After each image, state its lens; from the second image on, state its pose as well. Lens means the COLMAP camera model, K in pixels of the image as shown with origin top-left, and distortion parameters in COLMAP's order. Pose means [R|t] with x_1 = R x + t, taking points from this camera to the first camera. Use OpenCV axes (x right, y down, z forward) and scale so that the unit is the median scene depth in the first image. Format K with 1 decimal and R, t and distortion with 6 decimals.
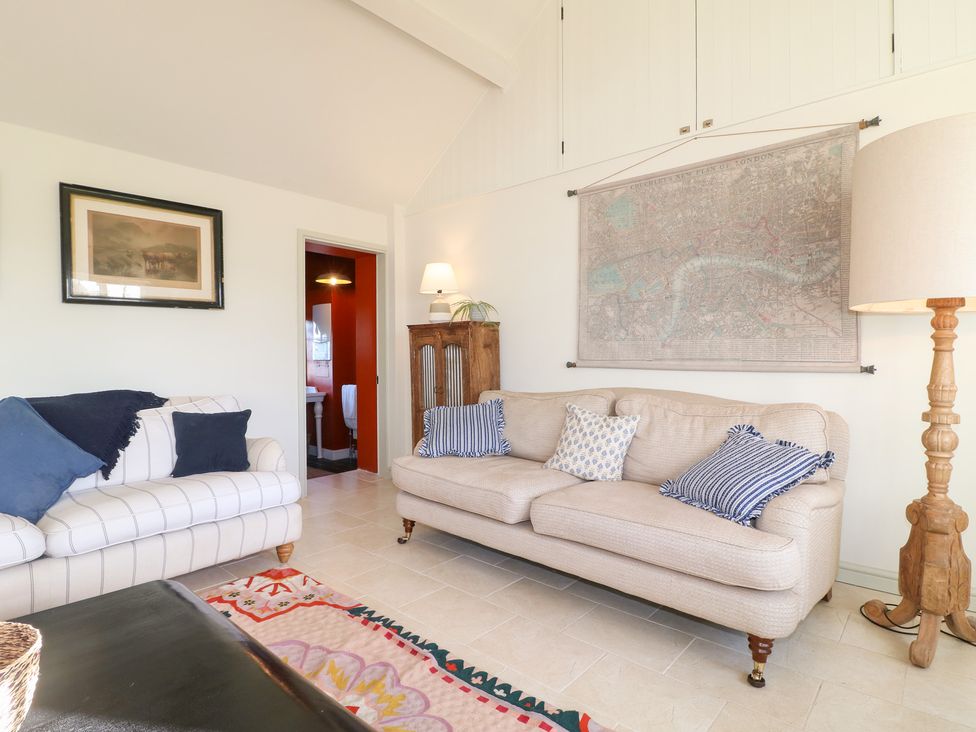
lens RADIAL K [[507.0, 0, 490.2], [0, 507.0, 364.9], [0, 0, 1]] dist [-0.004500, -0.007857]
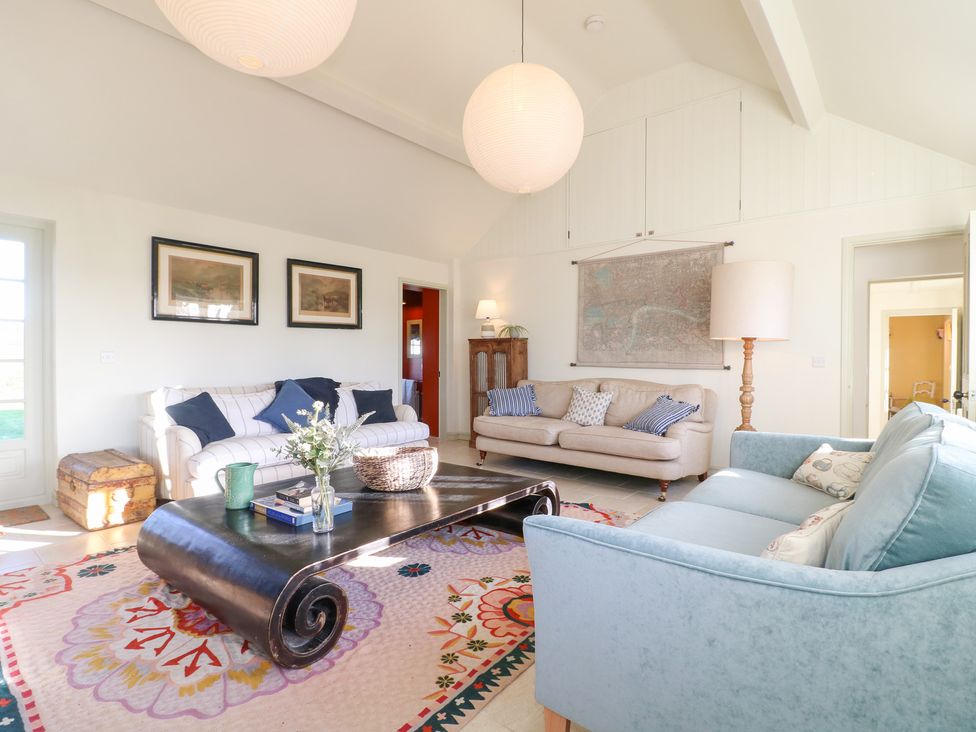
lens RADIAL K [[507.0, 0, 487.3], [0, 507.0, 364.4], [0, 0, 1]] dist [-0.004500, -0.007857]
pose [[0.999037, 0.006983, 0.043306, -0.219728], [-0.006858, 0.999972, -0.003030, 0.006601], [-0.043326, 0.002730, 0.999057, -0.743157]]
